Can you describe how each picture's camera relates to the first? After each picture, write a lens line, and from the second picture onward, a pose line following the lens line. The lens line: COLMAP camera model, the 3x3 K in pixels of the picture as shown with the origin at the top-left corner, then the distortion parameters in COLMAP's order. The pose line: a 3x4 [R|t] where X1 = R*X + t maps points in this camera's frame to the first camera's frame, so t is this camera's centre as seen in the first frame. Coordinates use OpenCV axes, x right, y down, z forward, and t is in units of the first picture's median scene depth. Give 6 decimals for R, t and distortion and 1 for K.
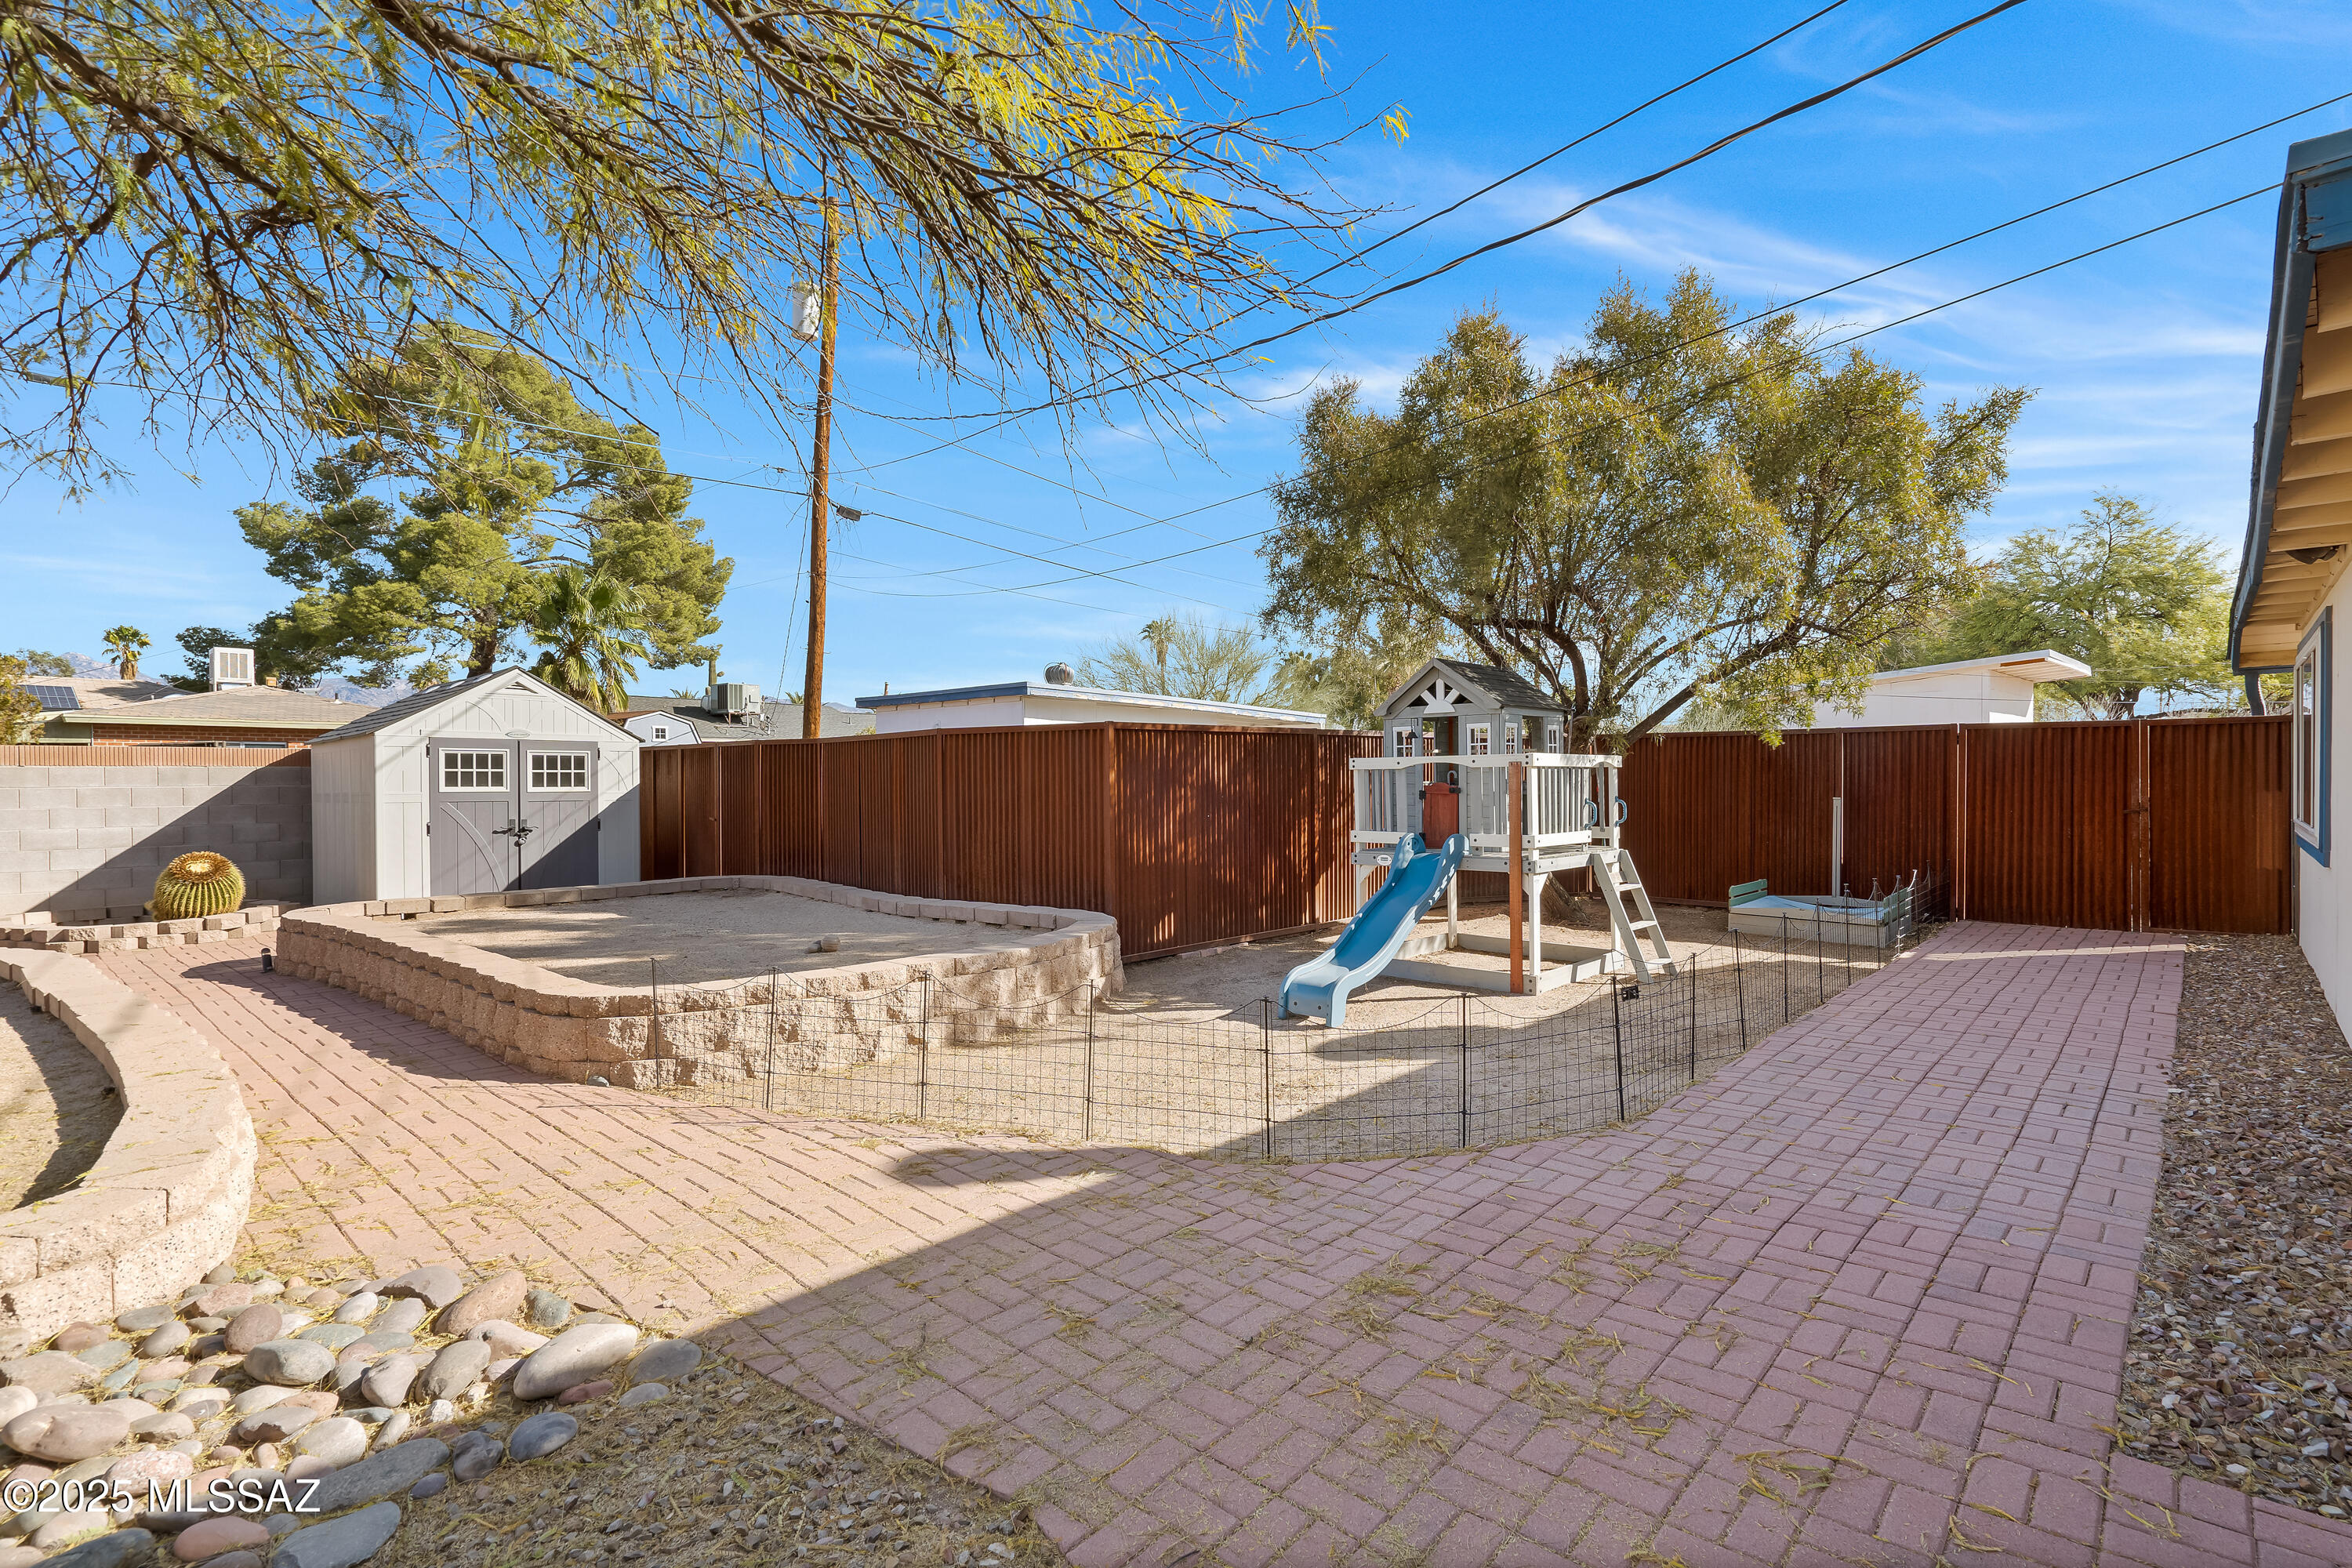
lens RADIAL K [[1080.0, 0, 1179.2], [0, 1080.0, 776.5], [0, 0, 1]] dist [-0.007084, 0.003636]
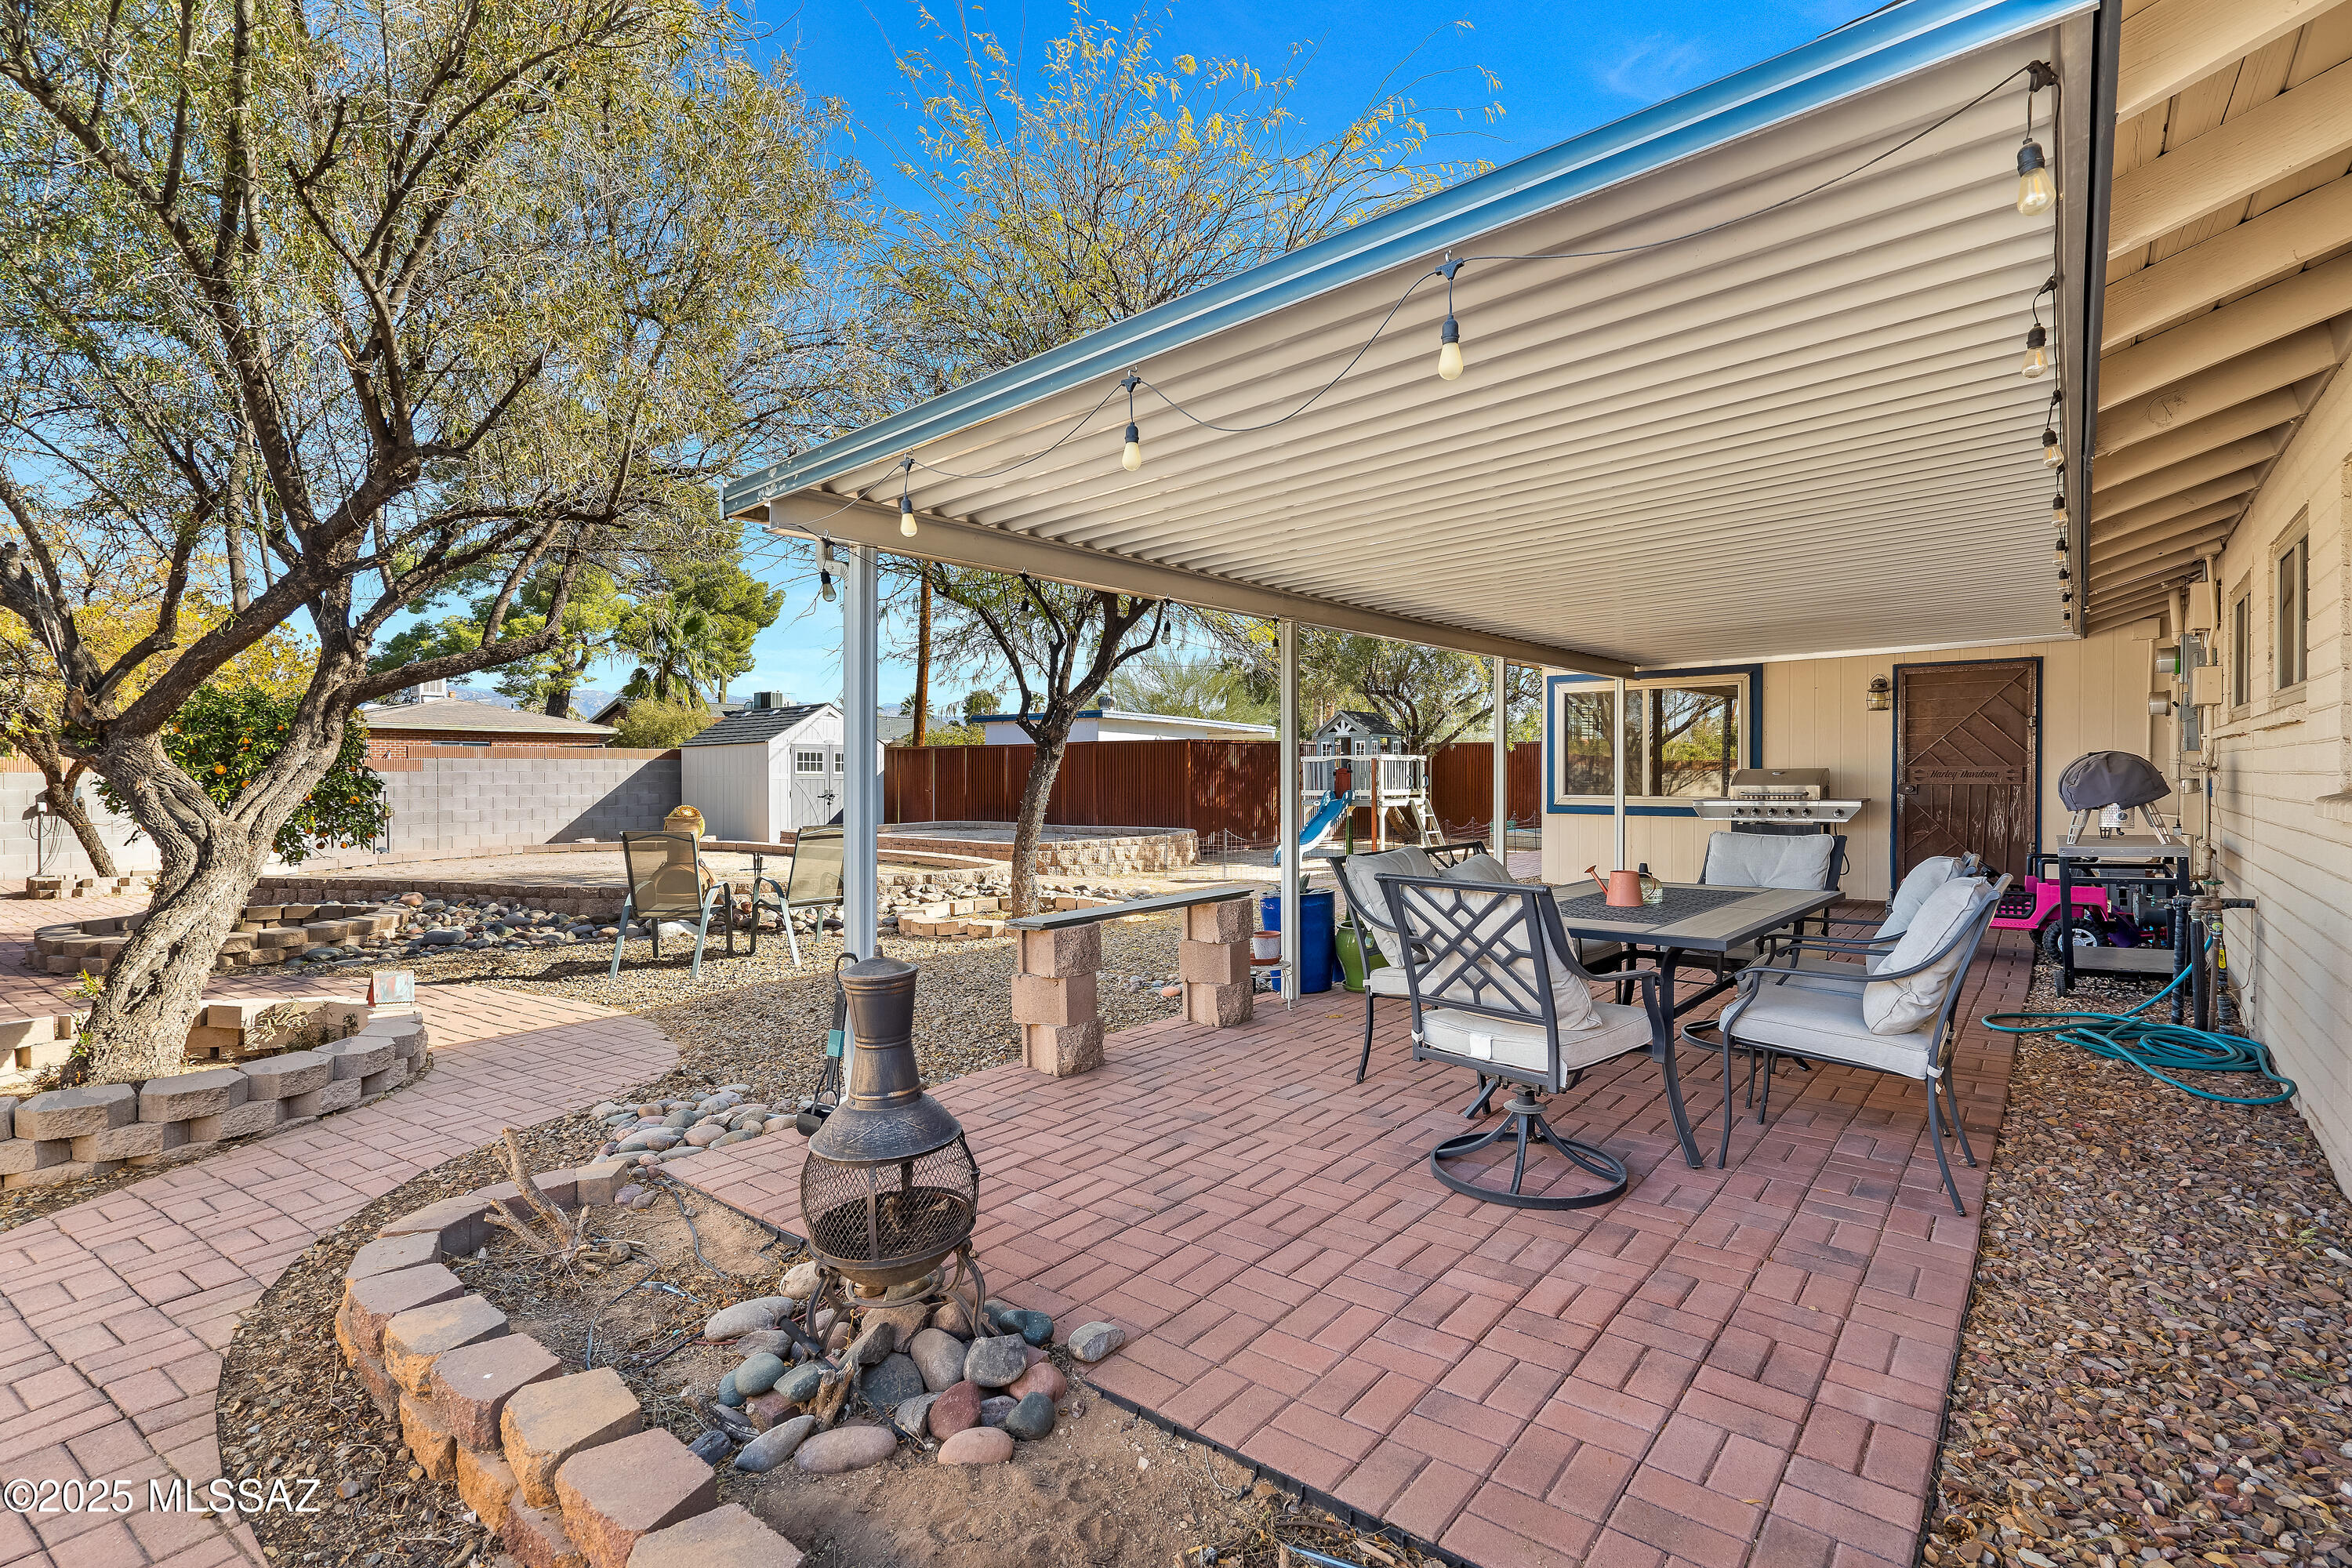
lens RADIAL K [[1080.0, 0, 1173.6], [0, 1080.0, 777.8], [0, 0, 1]] dist [-0.007084, 0.003636]
pose [[0.998119, 0.000973, 0.061305, -0.223059], [-0.001248, 0.999989, 0.004454, 0.016027], [-0.061300, -0.004522, 0.998109, -1.109606]]
